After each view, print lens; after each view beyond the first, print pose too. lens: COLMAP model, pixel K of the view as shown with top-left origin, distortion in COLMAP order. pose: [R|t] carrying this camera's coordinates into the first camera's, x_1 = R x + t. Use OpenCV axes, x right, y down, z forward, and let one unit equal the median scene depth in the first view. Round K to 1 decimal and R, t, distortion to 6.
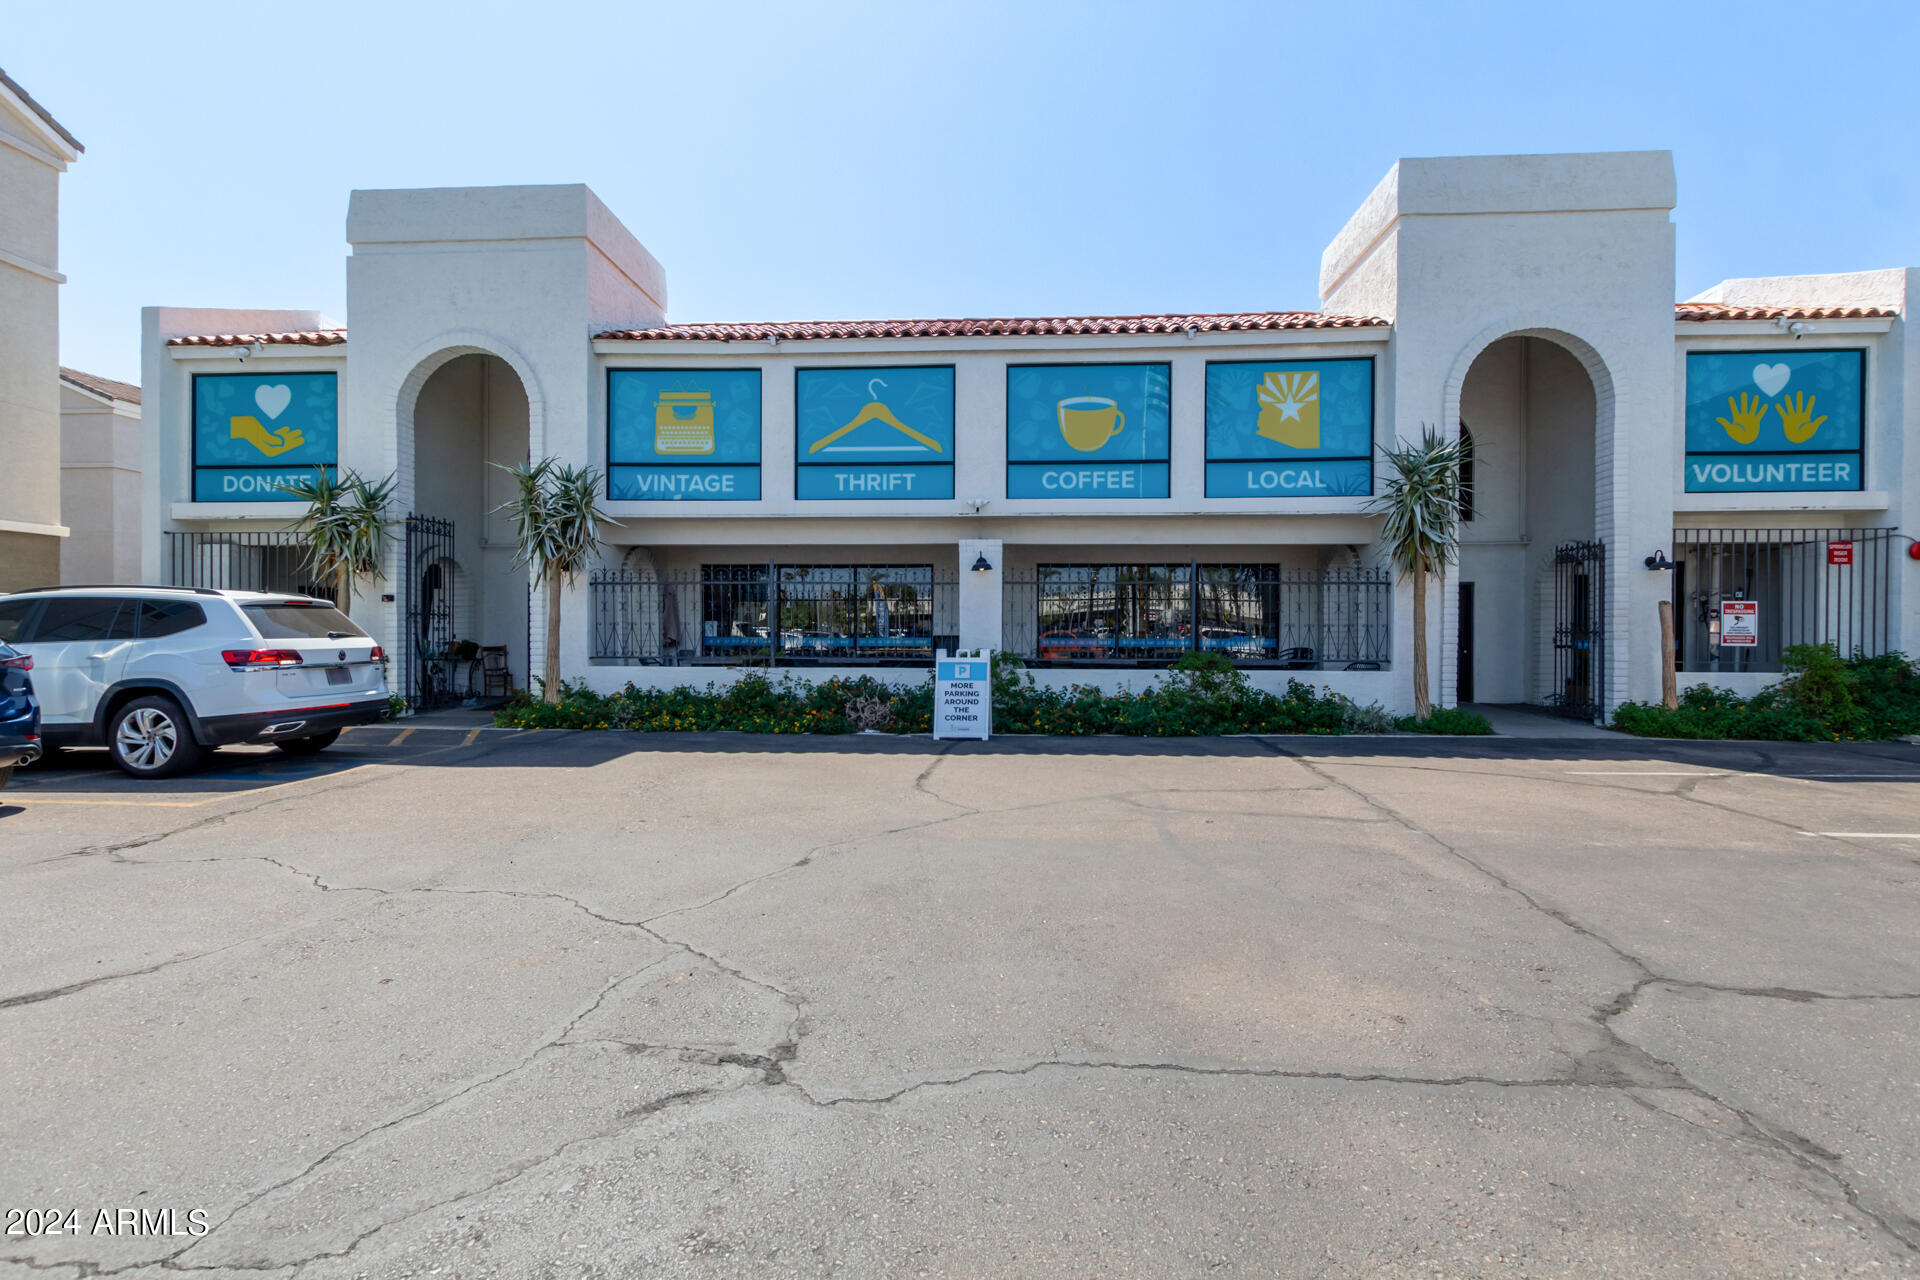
lens RADIAL K [[878.6, 0, 960.0], [0, 878.6, 640.0], [0, 0, 1]] dist [0.003714, -0.000565]
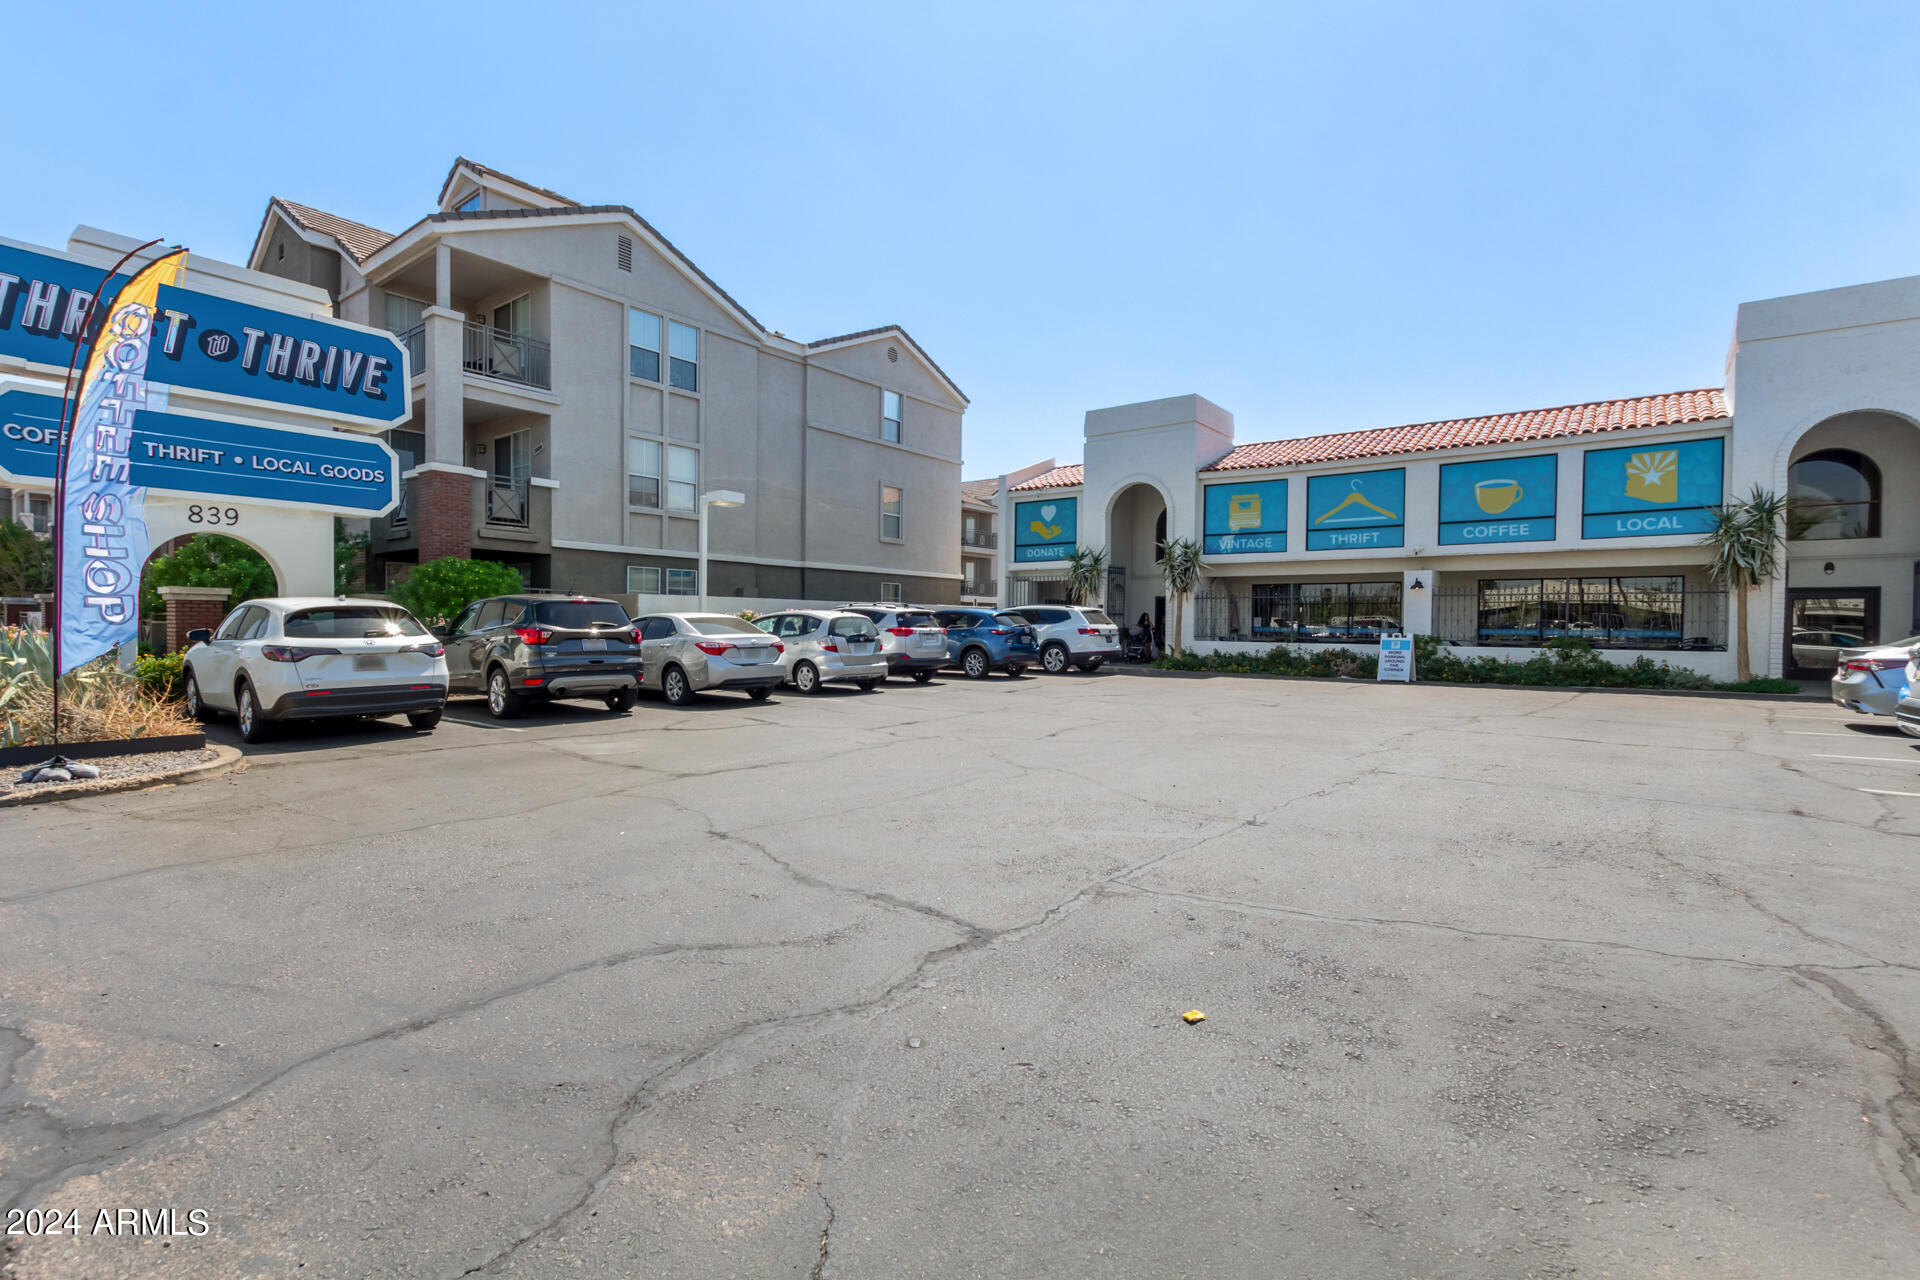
lens RADIAL K [[878.6, 0, 960.0], [0, 878.6, 640.0], [0, 0, 1]] dist [0.003714, -0.000565]
pose [[0.825983, 0.015481, -0.563482, 0.250324], [-0.012157, 0.999880, 0.009650, 0.015706], [0.563564, -0.001121, 0.826072, -0.910897]]
